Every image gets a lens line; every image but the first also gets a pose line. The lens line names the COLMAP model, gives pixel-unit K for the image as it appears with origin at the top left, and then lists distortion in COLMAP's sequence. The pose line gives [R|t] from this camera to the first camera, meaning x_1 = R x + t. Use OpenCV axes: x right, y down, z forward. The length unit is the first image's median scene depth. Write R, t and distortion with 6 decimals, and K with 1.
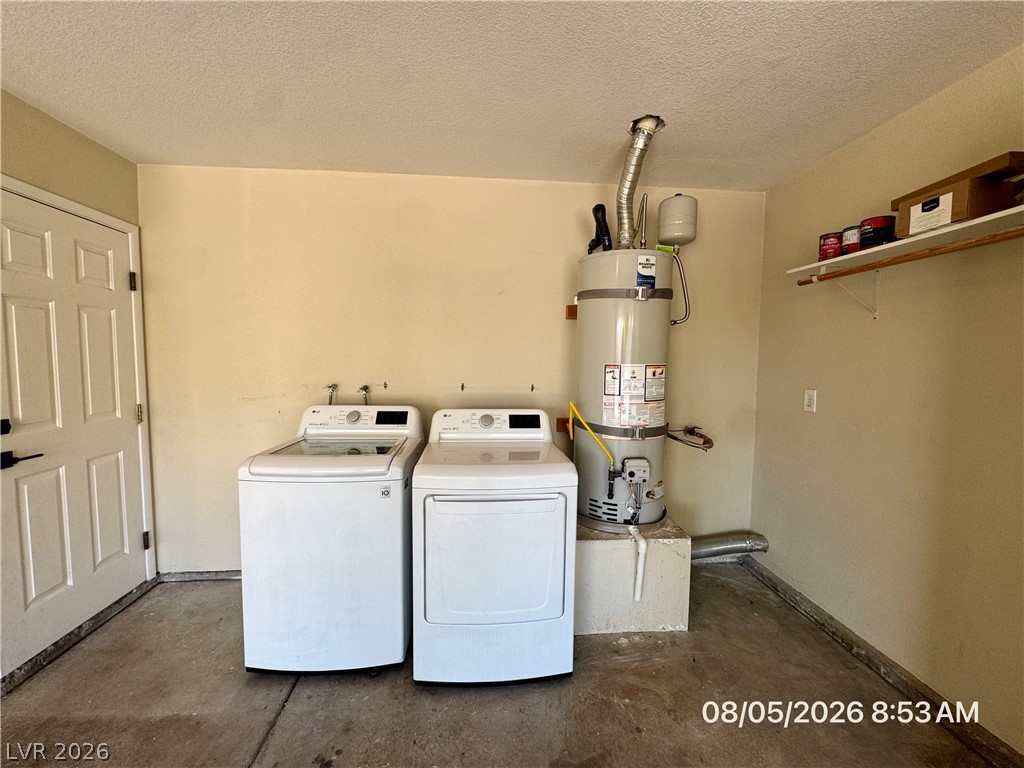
lens RADIAL K [[409.5, 0, 510.4], [0, 409.5, 385.0], [0, 0, 1]] dist [-0.000600, 0.000058]
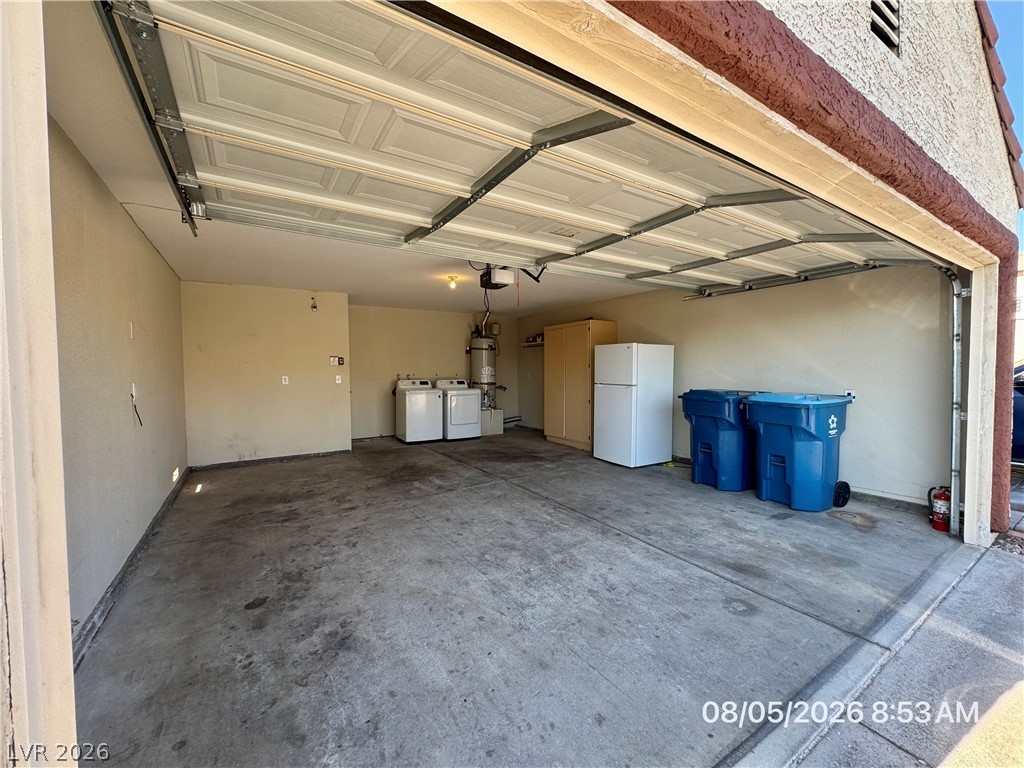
lens RADIAL K [[409.5, 0, 510.4], [0, 409.5, 385.0], [0, 0, 1]] dist [-0.000600, 0.000058]
pose [[0.886650, -0.033720, 0.461210, -1.320375], [0.046945, 0.998749, -0.017228, 0.202580], [-0.460052, 0.036927, 0.887124, -2.571404]]
